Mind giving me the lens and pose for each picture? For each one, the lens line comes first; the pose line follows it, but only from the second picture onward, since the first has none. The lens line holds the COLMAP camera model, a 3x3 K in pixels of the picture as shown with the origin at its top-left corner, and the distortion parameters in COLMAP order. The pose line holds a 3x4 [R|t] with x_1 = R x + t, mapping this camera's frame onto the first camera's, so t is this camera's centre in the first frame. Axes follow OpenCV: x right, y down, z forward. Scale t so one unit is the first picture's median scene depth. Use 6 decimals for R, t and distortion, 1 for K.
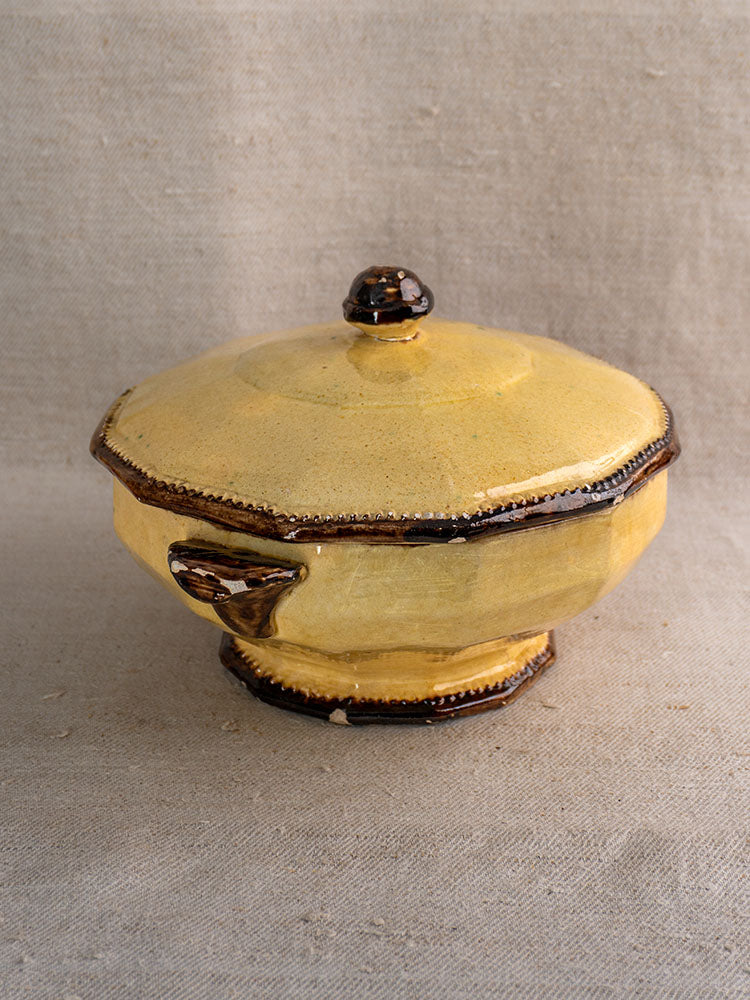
lens RADIAL K [[1589.9, 0, 400.4], [0, 1589.9, 342.8], [0, 0, 1]] dist [0.012488, 0.000000]
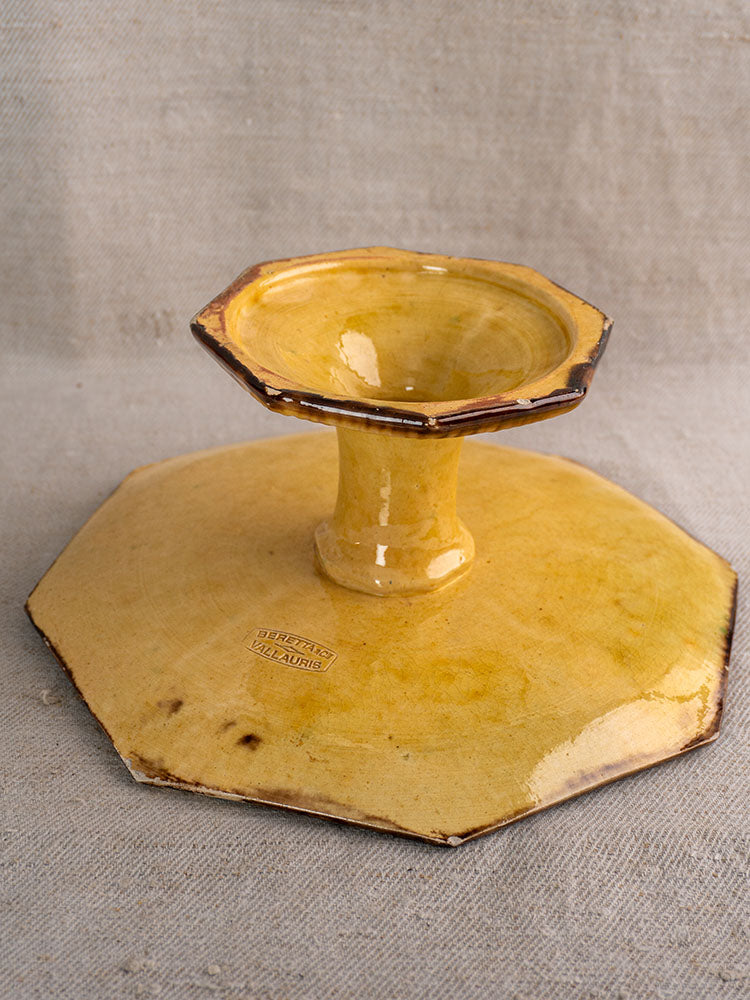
lens RADIAL K [[1483.1, 0, 395.5], [0, 1483.1, 509.4], [0, 0, 1]] dist [0.012312, 0.000000]
pose [[0.997470, -0.002380, 0.071052, 0.015711], [-0.014305, 0.972276, 0.233397, -0.032836], [-0.069637, -0.233823, 0.969782, 0.167677]]
